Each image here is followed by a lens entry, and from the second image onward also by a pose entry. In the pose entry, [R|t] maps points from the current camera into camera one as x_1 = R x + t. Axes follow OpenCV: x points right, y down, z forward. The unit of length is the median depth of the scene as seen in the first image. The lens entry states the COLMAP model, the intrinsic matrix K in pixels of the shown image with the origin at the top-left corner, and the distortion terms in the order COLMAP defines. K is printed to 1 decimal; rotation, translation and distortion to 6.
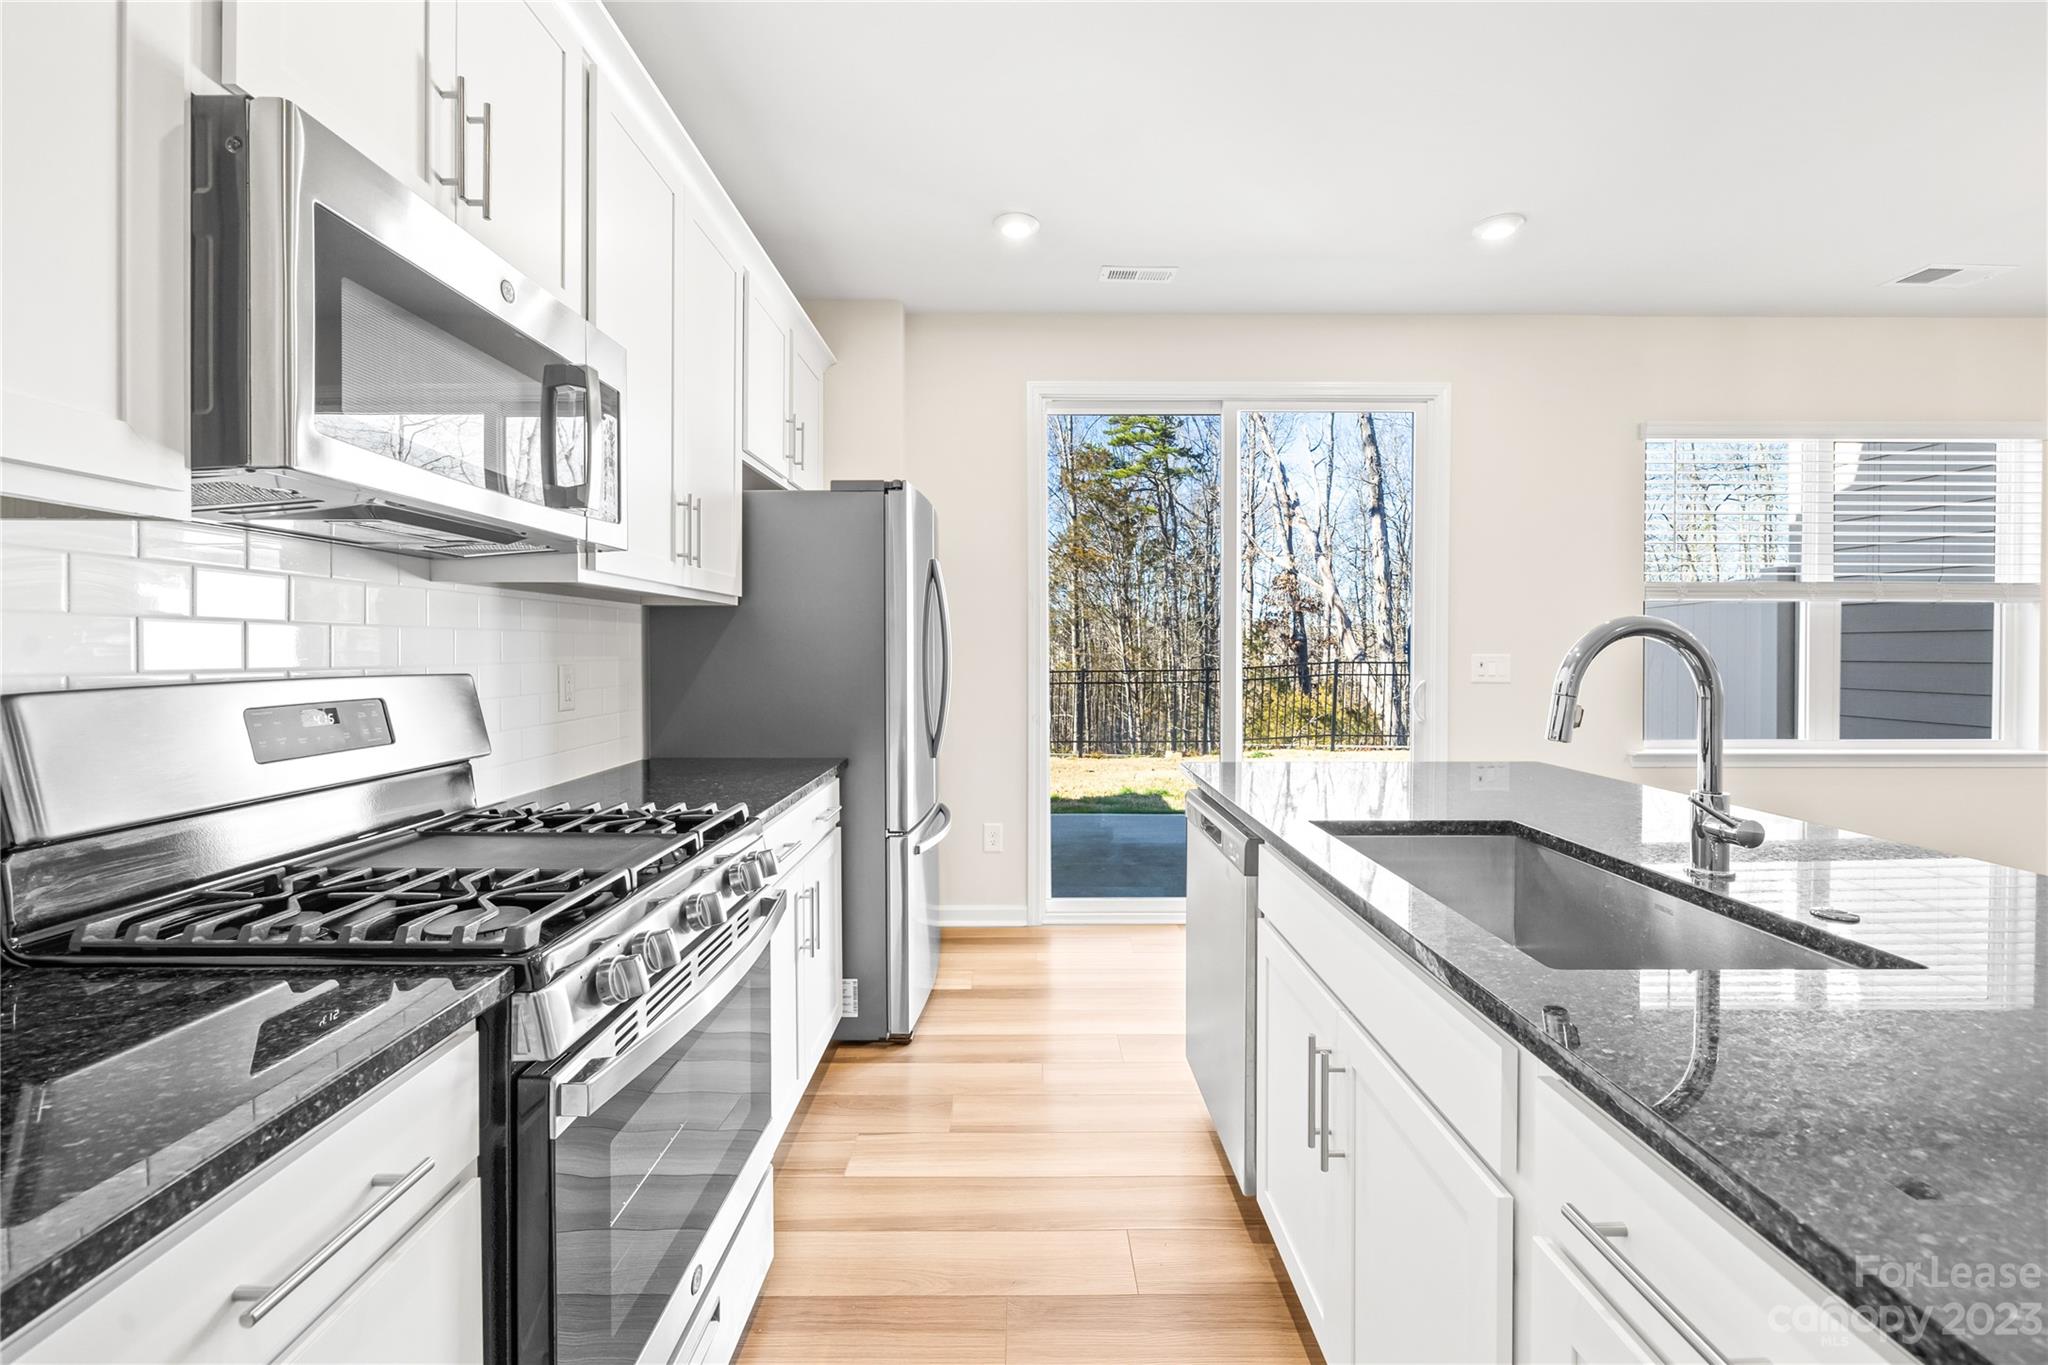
lens RADIAL K [[822.5, 0, 1032.4], [0, 822.5, 649.6], [0, 0, 1]] dist [-0.000714, -0.000216]
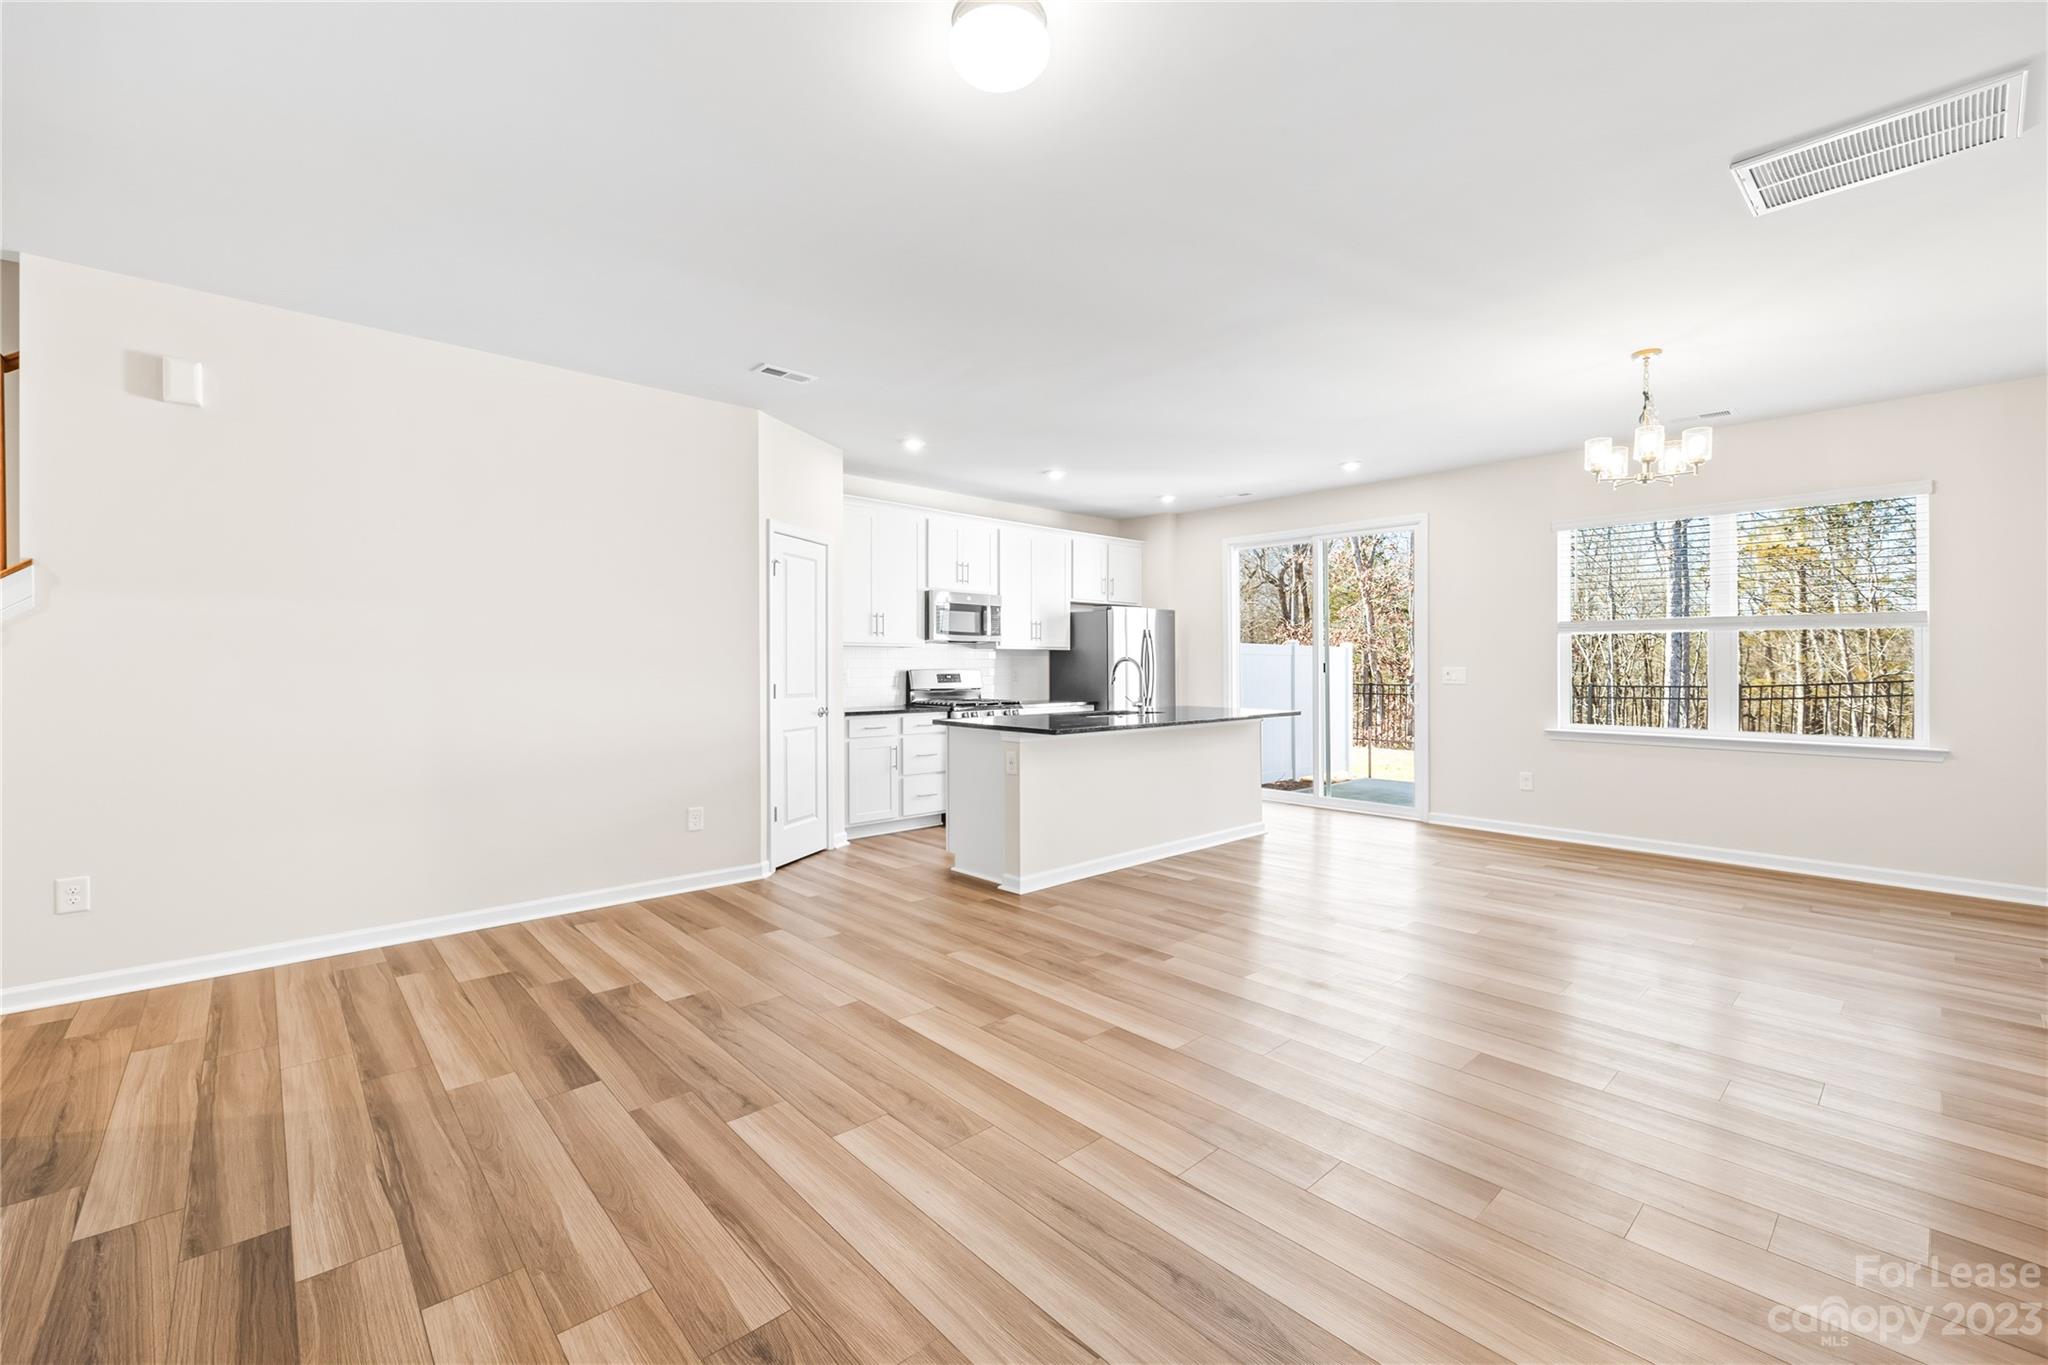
lens RADIAL K [[837.4, 0, 1028.7], [0, 837.4, 661.2], [0, 0, 1]] dist [-0.000792, 0.000040]
pose [[0.671377, -0.004124, -0.741104, 3.444768], [-0.002279, 0.999968, -0.007629, 0.020385], [0.741112, 0.006811, 0.671347, -2.242416]]
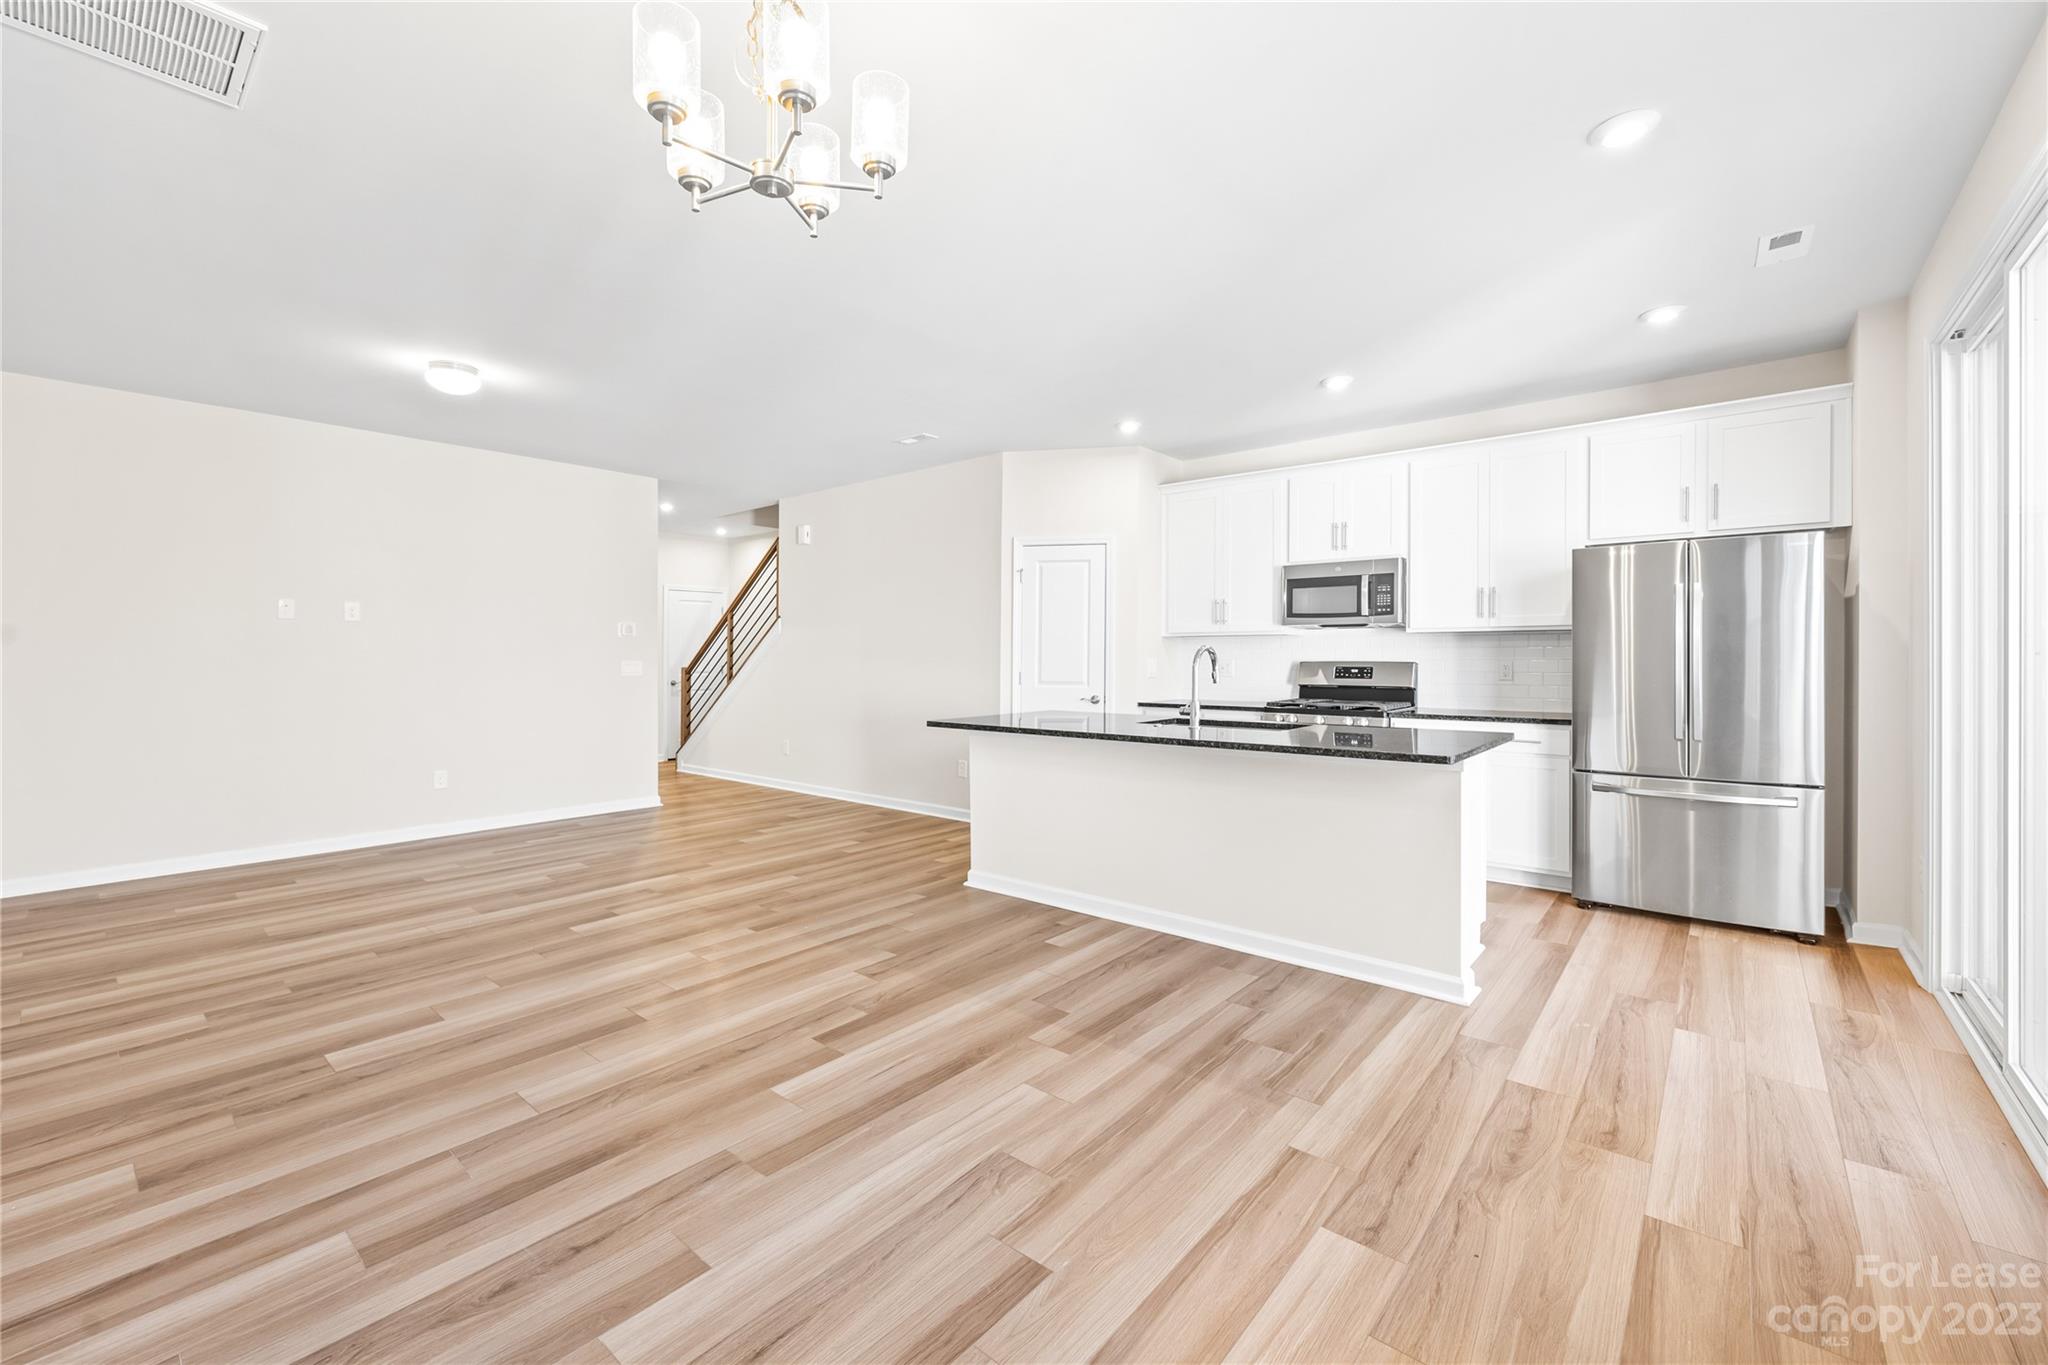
lens RADIAL K [[837.4, 0, 1028.7], [0, 837.4, 661.2], [0, 0, 1]] dist [-0.000792, 0.000040]
pose [[-0.650886, 0.005636, -0.759155, 3.327765], [-0.001967, 0.999957, 0.009111, -0.003471], [0.759173, 0.007423, -0.650846, 2.384838]]
